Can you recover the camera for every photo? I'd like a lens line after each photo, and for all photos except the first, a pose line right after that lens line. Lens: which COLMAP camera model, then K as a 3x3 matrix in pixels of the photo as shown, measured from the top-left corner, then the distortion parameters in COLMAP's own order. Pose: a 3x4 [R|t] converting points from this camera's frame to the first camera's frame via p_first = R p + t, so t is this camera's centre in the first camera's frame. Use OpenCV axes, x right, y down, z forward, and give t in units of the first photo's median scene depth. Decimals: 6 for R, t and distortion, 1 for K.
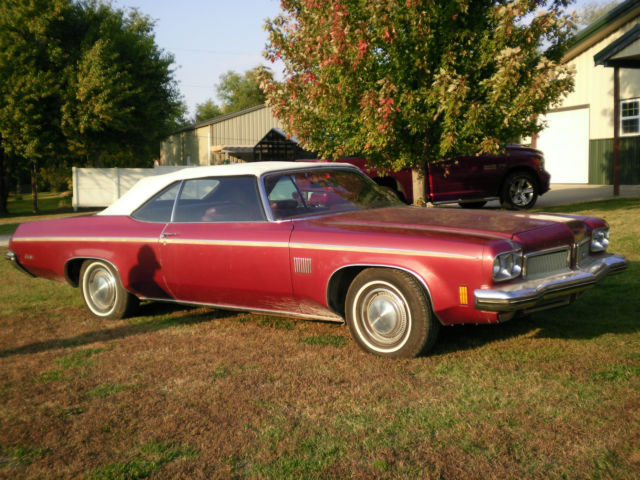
lens RADIAL K [[847.1, 0, 323.9], [0, 847.1, 236.8], [0, 0, 1]] dist [0.038150, 0.000000]
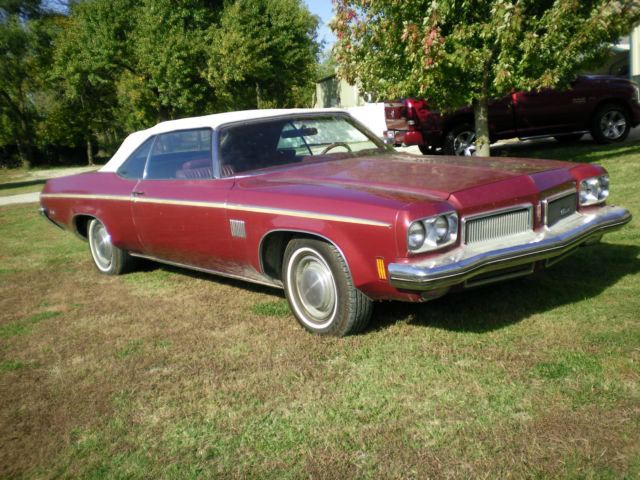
lens RADIAL K [[754.2, 0, 315.9], [0, 754.2, 241.1], [0, 0, 1]] dist [-0.051998, 0.000000]
pose [[0.978043, -0.007063, -0.208283, 0.173093], [0.026970, 0.995311, 0.092894, -0.019411], [0.206651, -0.096472, 0.973647, 0.181306]]
